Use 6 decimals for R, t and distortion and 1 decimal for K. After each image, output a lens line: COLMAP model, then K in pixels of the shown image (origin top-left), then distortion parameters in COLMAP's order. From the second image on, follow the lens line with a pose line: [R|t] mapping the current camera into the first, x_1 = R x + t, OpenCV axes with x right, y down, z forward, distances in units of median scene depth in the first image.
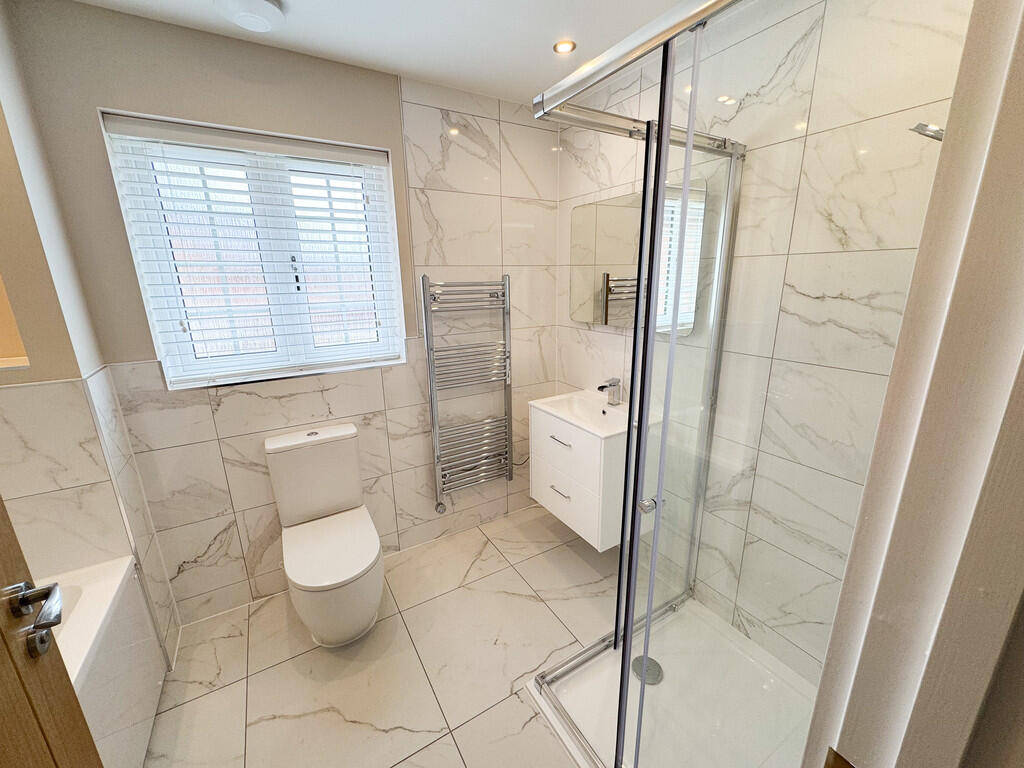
lens RADIAL K [[408.4, 0, 512.0], [0, 408.4, 384.0], [0, 0, 1]] dist [-0.001782, 0.000196]
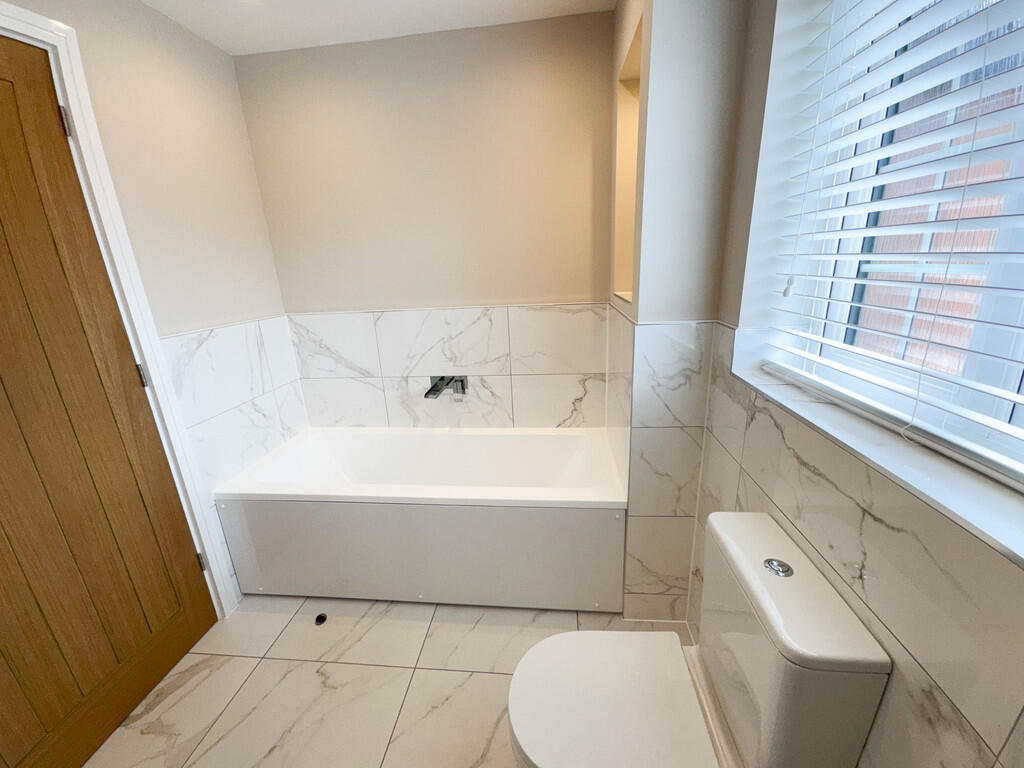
lens RADIAL K [[408.4, 0, 512.0], [0, 408.4, 384.0], [0, 0, 1]] dist [-0.001782, 0.000196]
pose [[-0.595830, 0.273542, -0.755090, -0.039818], [-0.150618, 0.885465, 0.439621, -0.218304], [0.788861, 0.375669, -0.486386, 0.996192]]
